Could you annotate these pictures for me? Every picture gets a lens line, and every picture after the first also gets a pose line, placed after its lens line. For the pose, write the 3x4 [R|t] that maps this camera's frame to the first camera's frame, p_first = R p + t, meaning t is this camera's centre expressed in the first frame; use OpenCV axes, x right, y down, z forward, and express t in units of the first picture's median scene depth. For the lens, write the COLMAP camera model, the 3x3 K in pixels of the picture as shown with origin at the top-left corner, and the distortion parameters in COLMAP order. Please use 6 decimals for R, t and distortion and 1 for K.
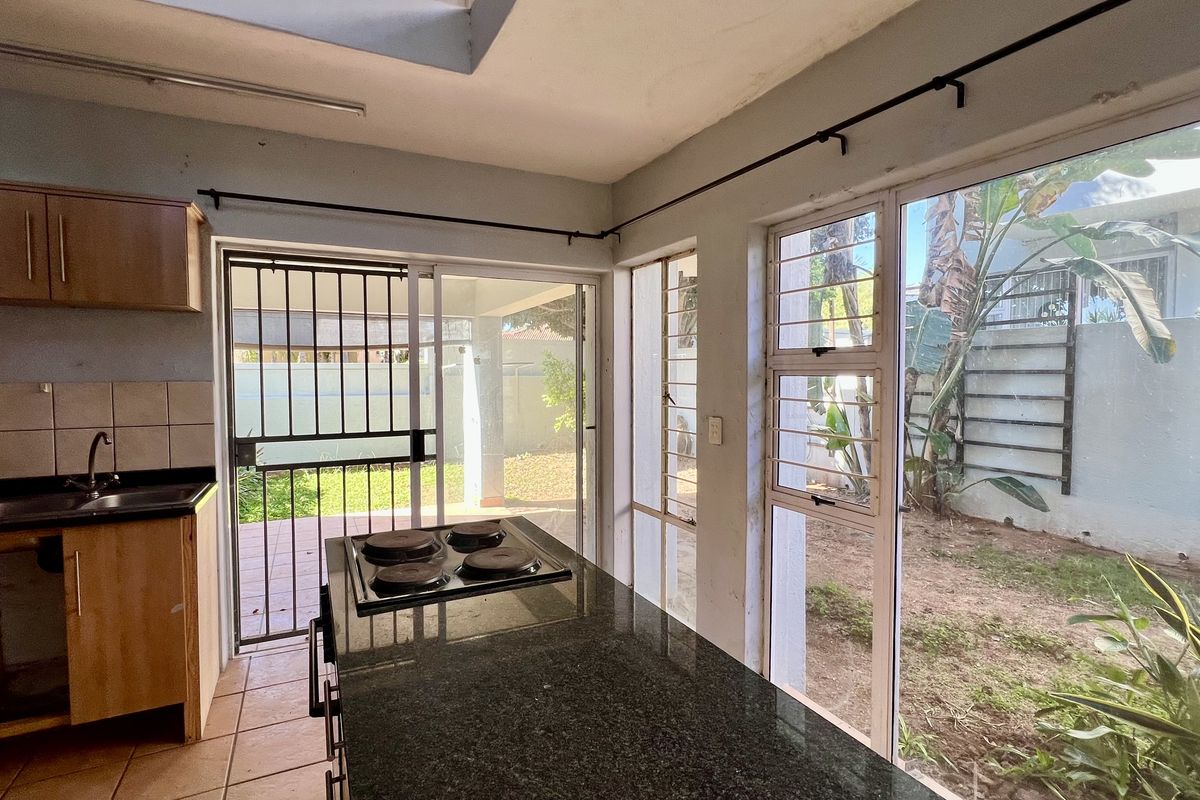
lens RADIAL K [[585.2, 0, 597.3], [0, 585.2, 395.1], [0, 0, 1]] dist [-0.001656, 0.000499]
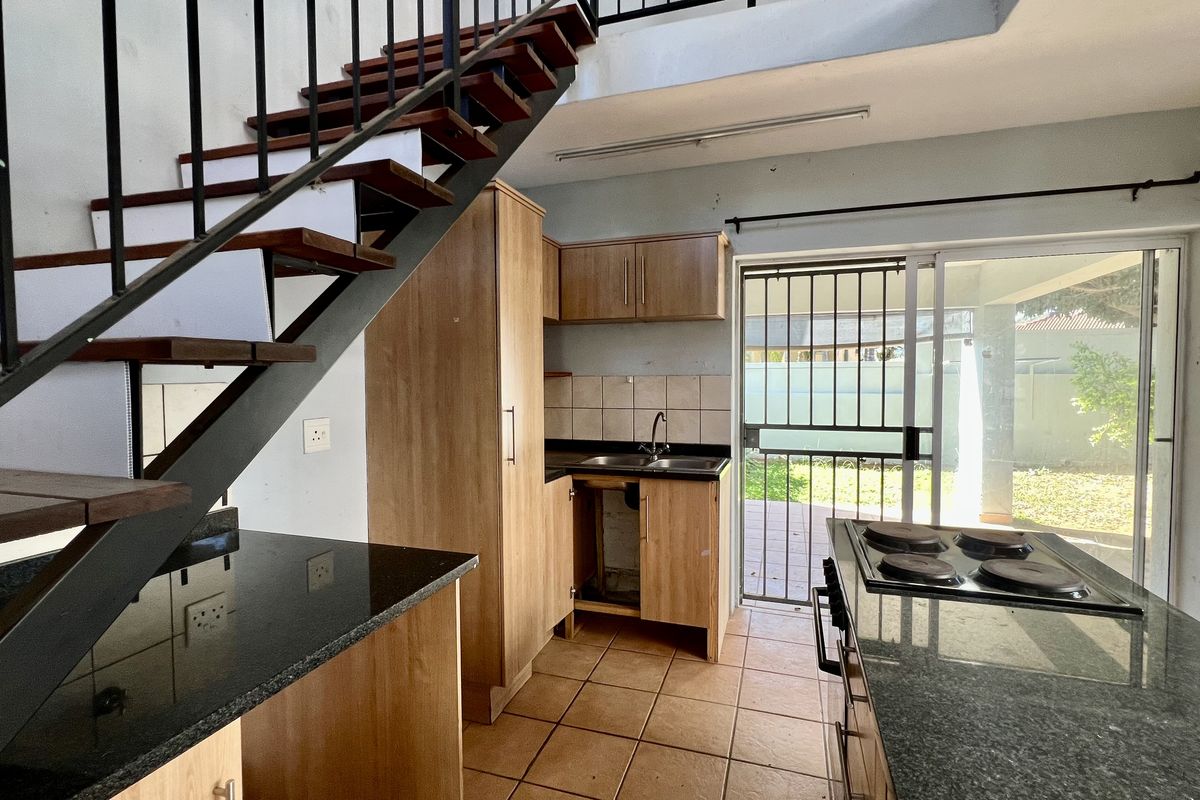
lens RADIAL K [[569.0, 0, 597.8], [0, 569.0, 395.3], [0, 0, 1]] dist [-0.000617, 0.000614]
pose [[0.708045, 0.025730, -0.705698, -0.016391], [-0.024180, 0.999633, 0.012188, 0.010200], [0.705753, 0.008434, 0.708408, -0.036533]]
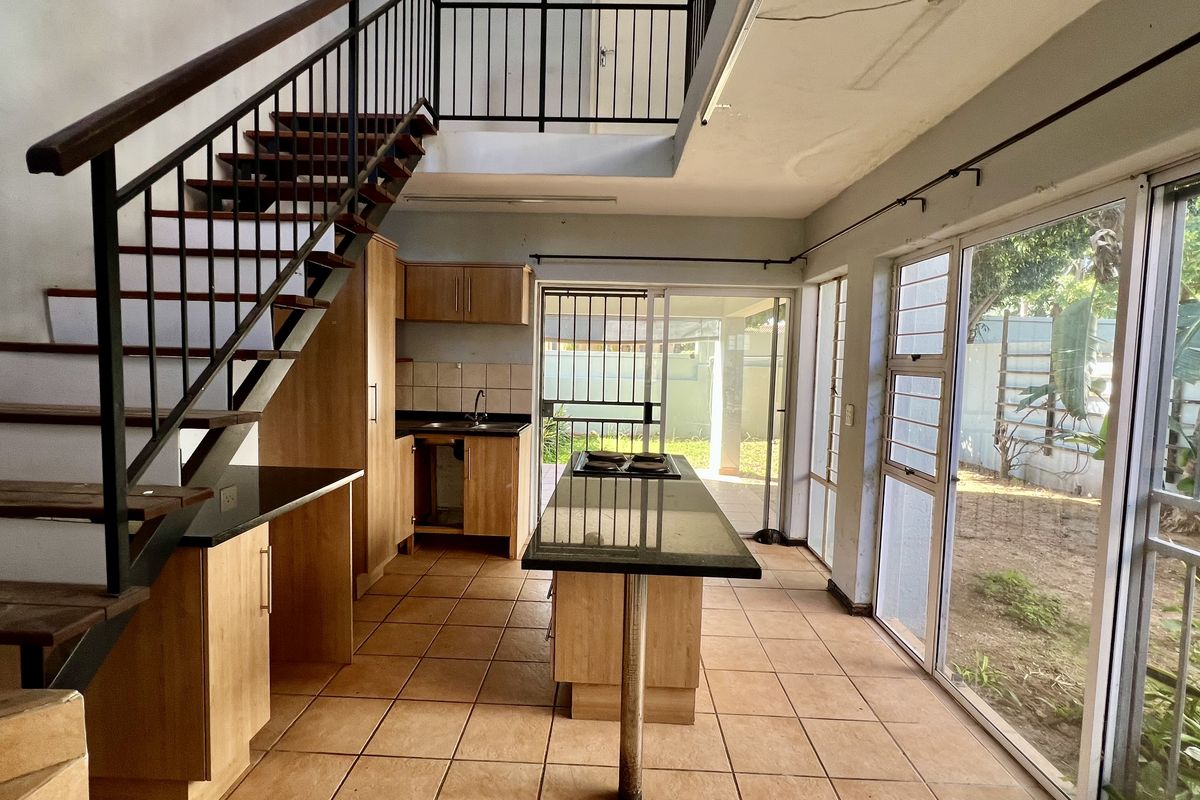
lens RADIAL K [[569.0, 0, 597.8], [0, 569.0, 395.3], [0, 0, 1]] dist [-0.000617, 0.000614]
pose [[0.880204, 0.057046, -0.471154, 0.310978], [-0.047541, 0.998355, 0.032062, 0.002705], [0.472208, -0.005822, 0.881468, -0.391226]]
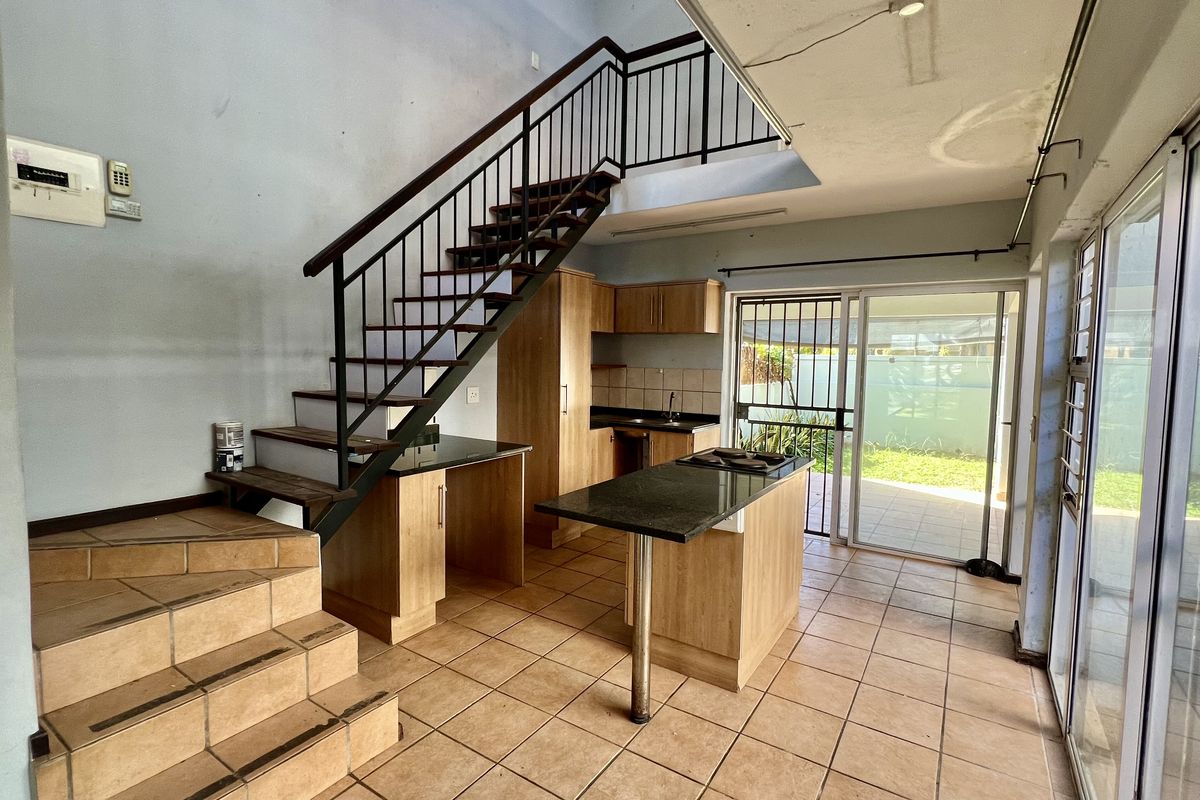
lens RADIAL K [[569.0, 0, 597.8], [0, 569.0, 395.3], [0, 0, 1]] dist [-0.000617, 0.000614]
pose [[0.500464, 0.069457, -0.862967, 0.733497], [-0.052030, 0.997388, 0.050102, -0.013648], [0.864193, 0.019826, 0.502770, -0.260070]]
